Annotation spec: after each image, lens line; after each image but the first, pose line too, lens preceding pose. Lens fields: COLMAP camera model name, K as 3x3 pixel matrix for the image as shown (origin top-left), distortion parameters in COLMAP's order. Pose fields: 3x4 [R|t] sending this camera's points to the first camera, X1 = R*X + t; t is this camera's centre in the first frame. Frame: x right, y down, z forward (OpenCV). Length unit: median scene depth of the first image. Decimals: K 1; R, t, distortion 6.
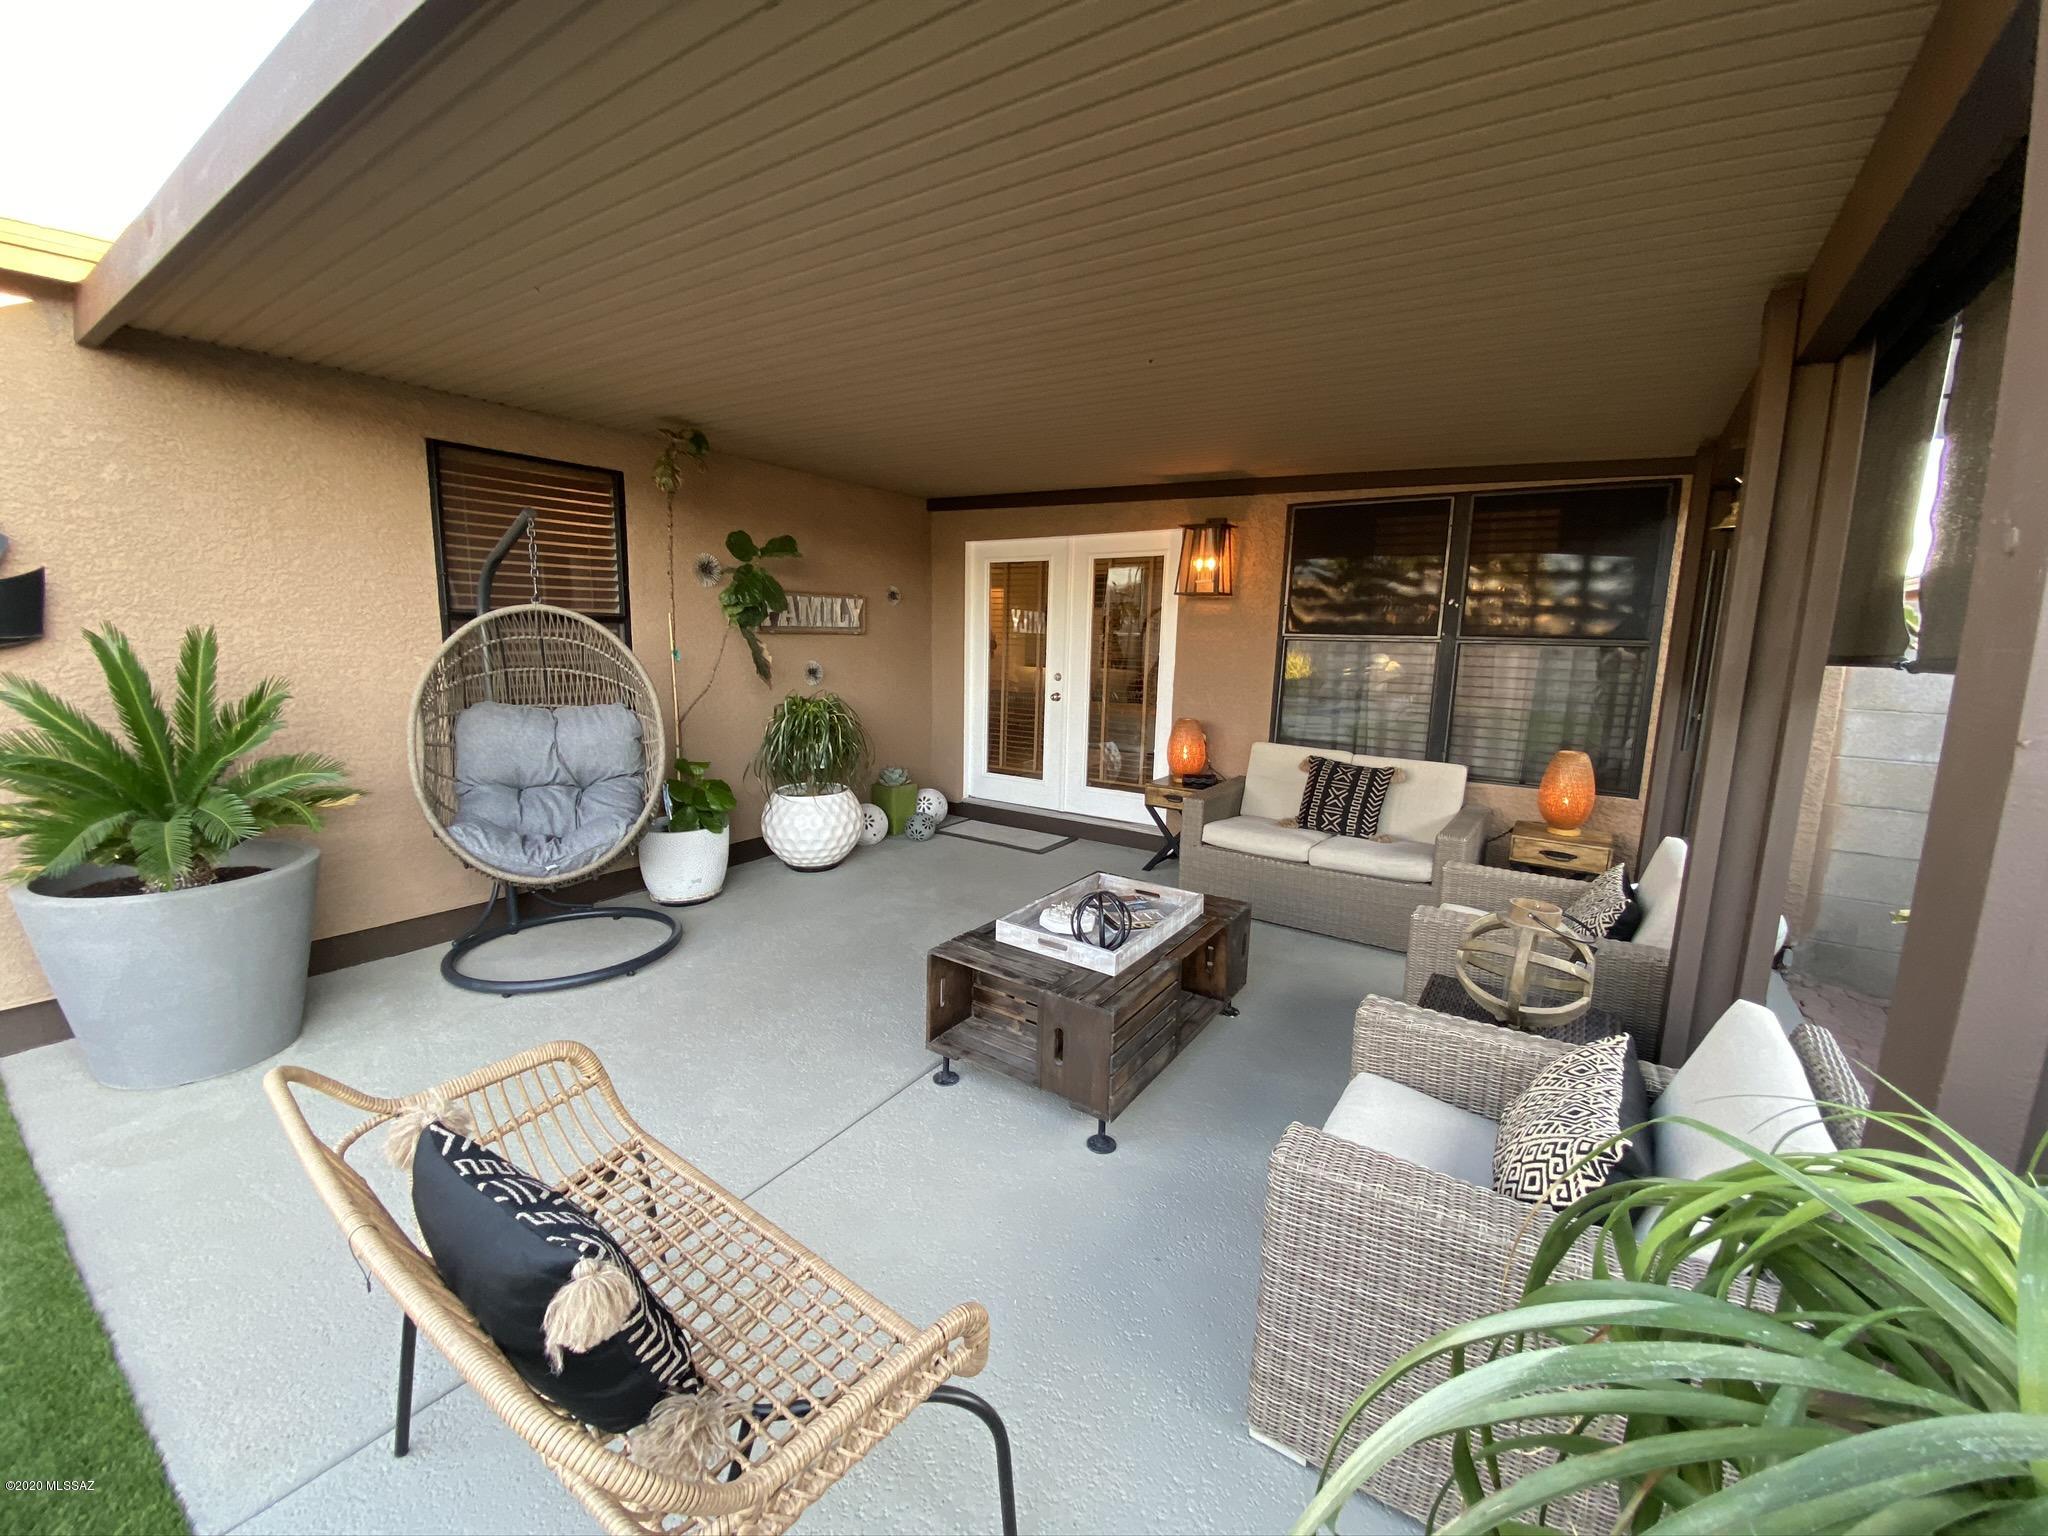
lens RADIAL K [[824.8, 0, 1024.0], [0, 824.8, 768.0], [0, 0, 1]] dist [0.040476, -0.025874]
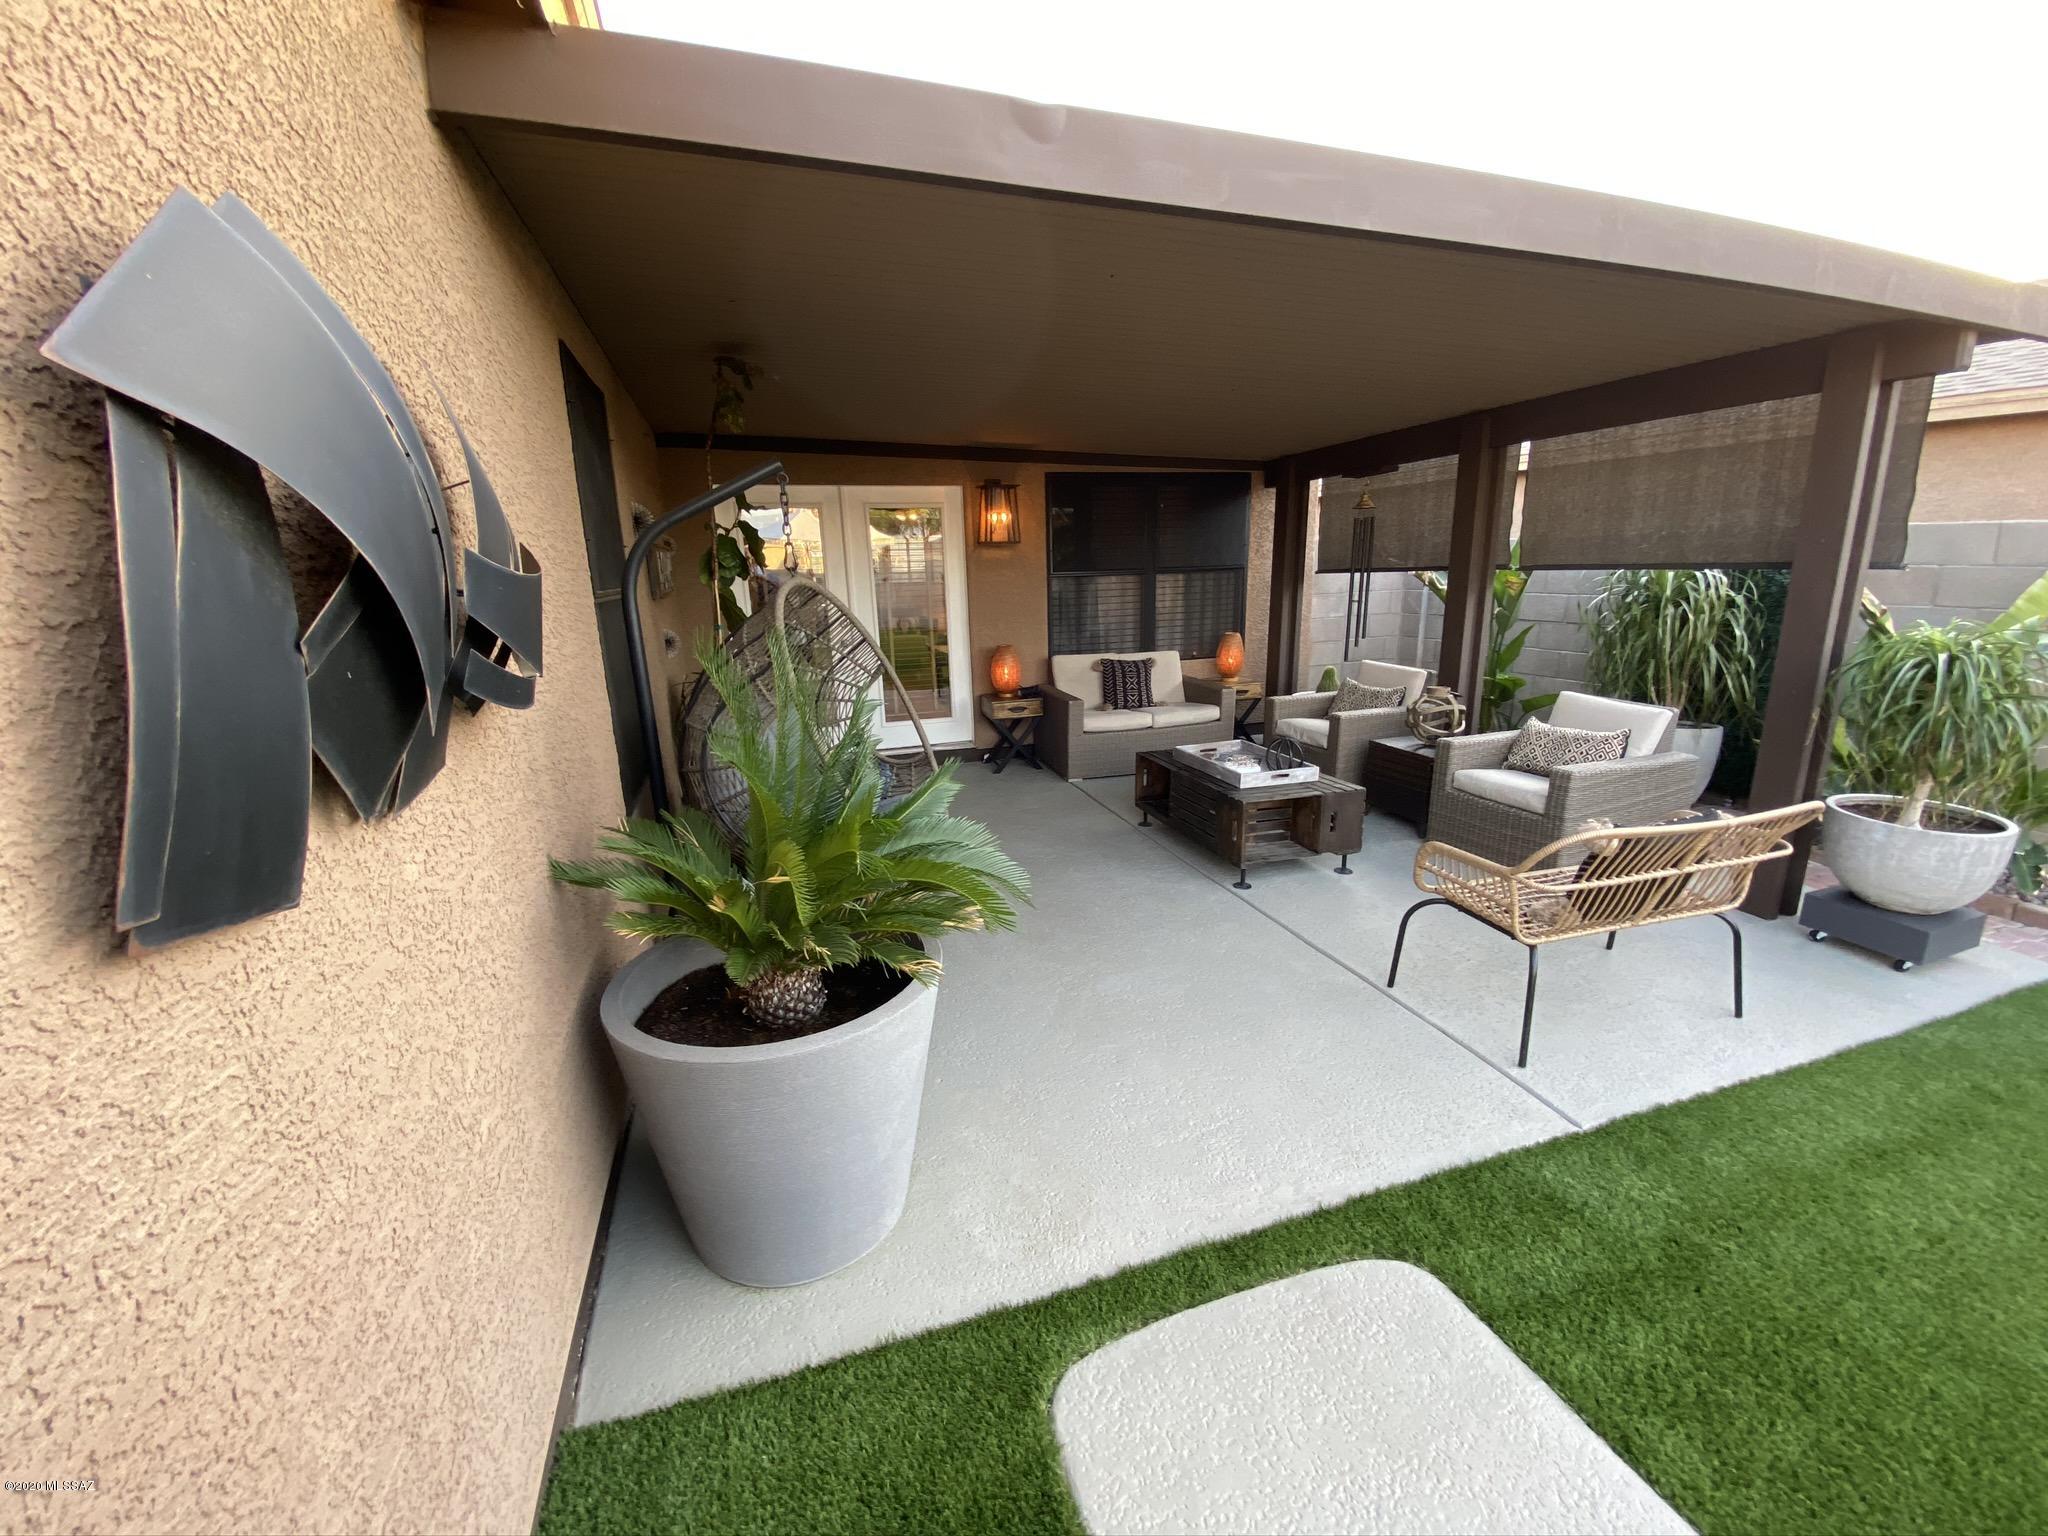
lens RADIAL K [[824.8, 0, 1024.0], [0, 824.8, 768.0], [0, 0, 1]] dist [0.040476, -0.025874]
pose [[0.577473, -0.215465, 0.787464, -0.831951], [0.185391, 0.973956, 0.130539, -0.040157], [-0.795082, 0.070606, 0.602379, 0.272051]]
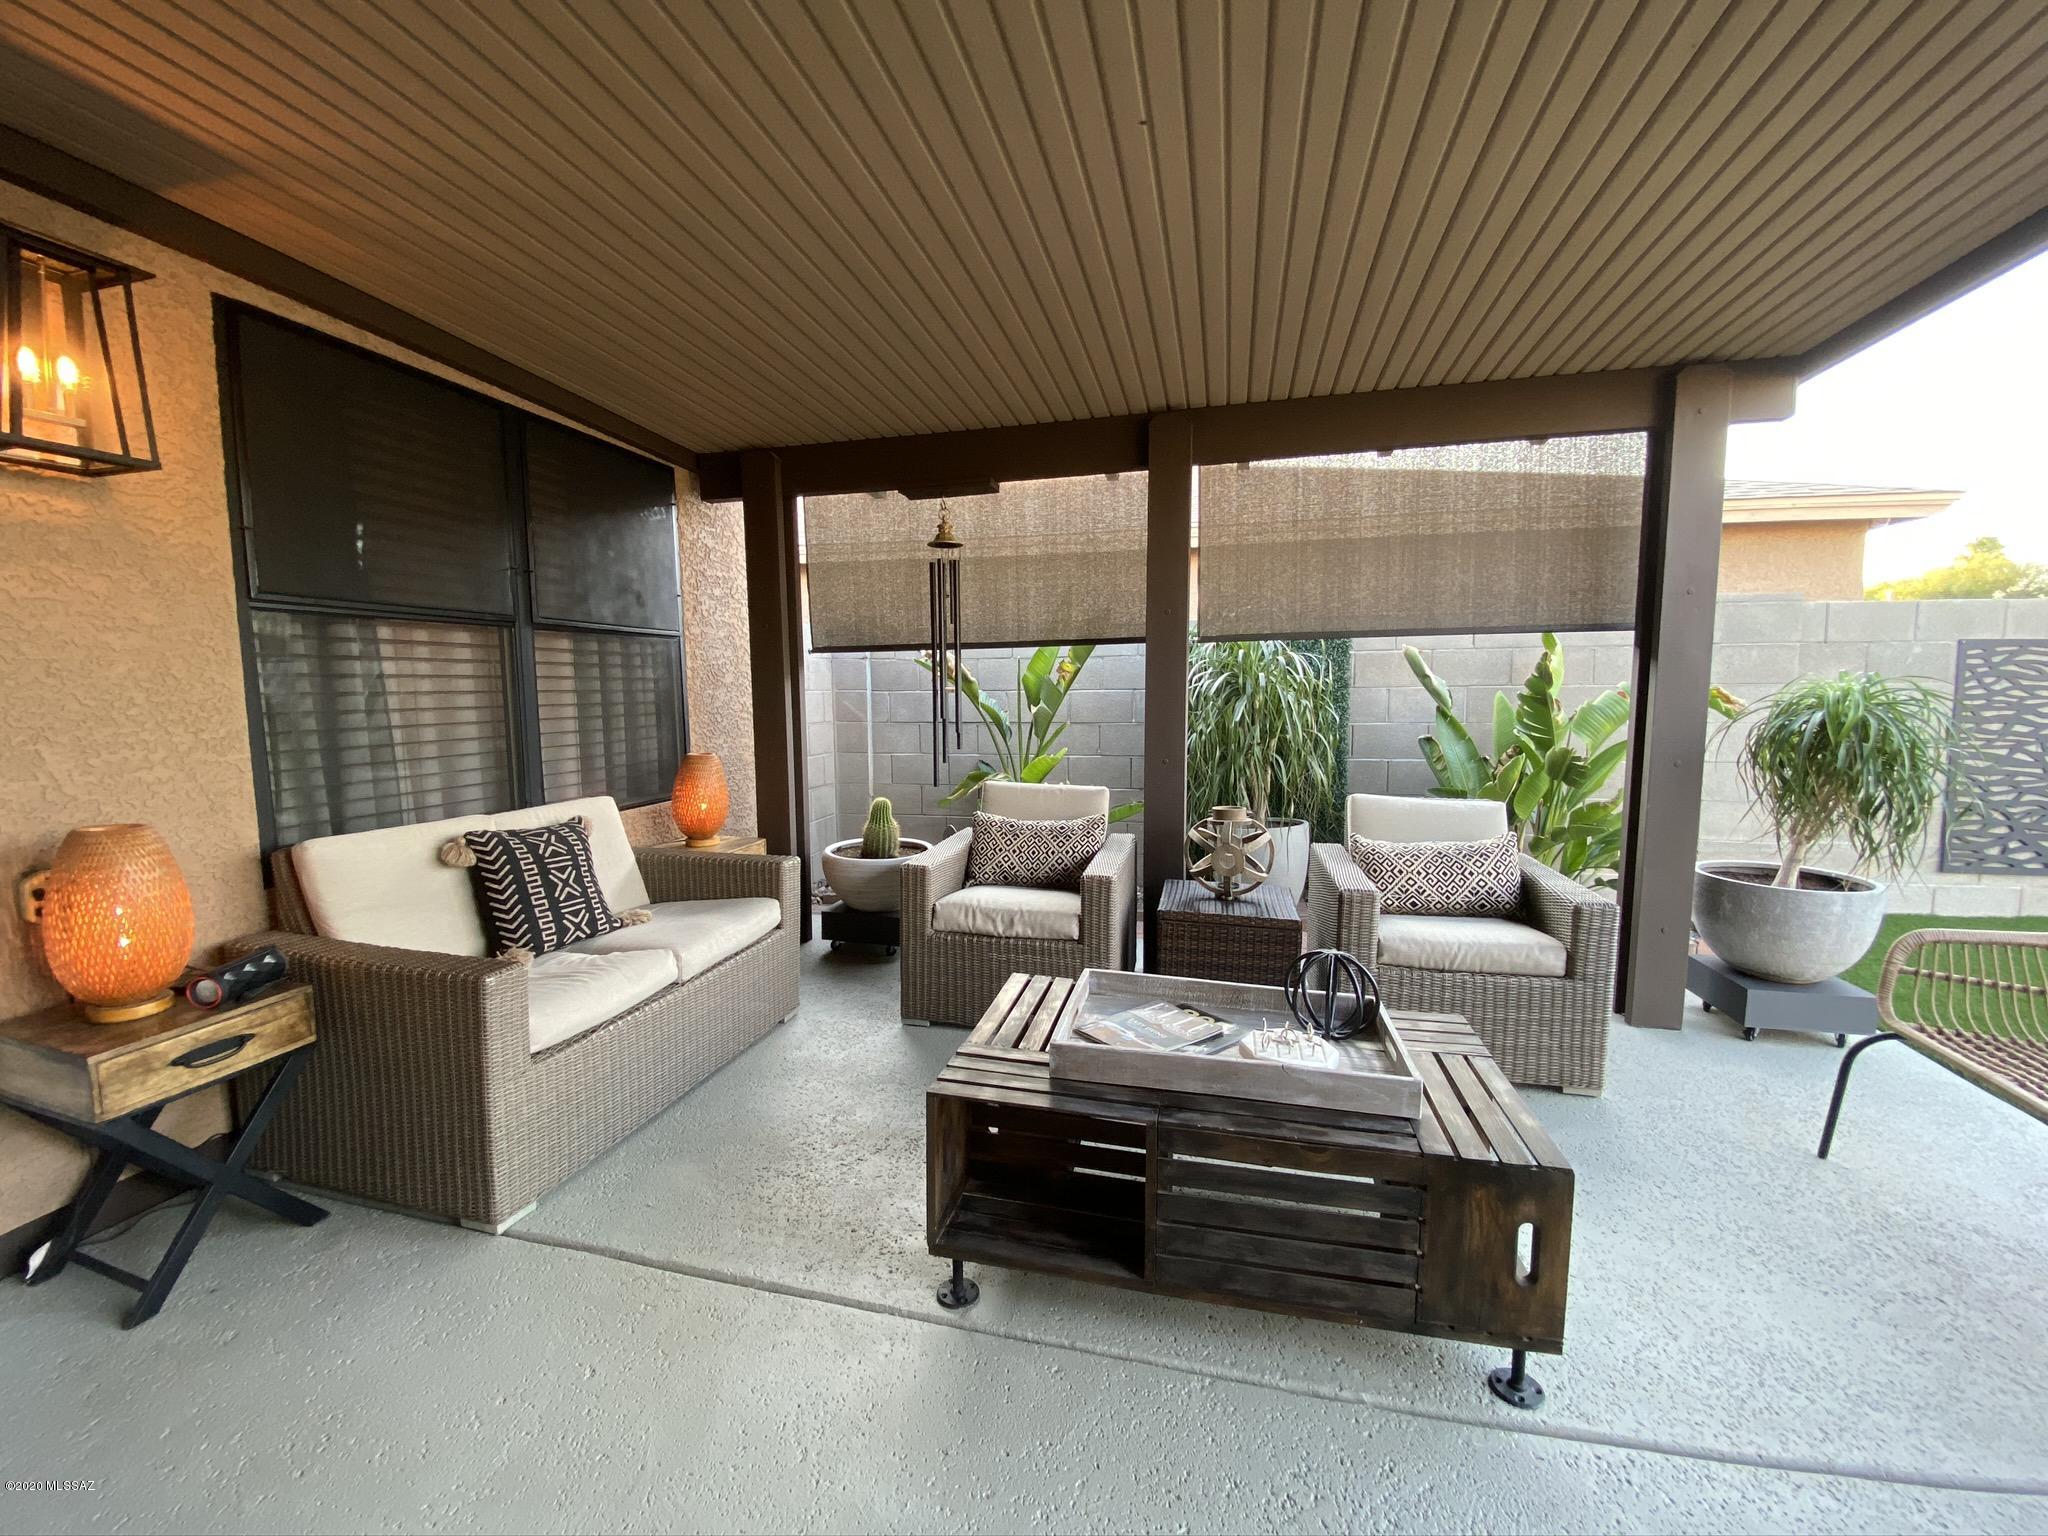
lens RADIAL K [[824.8, 0, 1024.0], [0, 824.8, 768.0], [0, 0, 1]] dist [0.040476, -0.025874]
pose [[-0.408695, -0.101634, 0.906994, -0.256322], [0.166726, 0.968743, 0.183681, -0.089435], [-0.897313, 0.226289, -0.378976, 0.848812]]
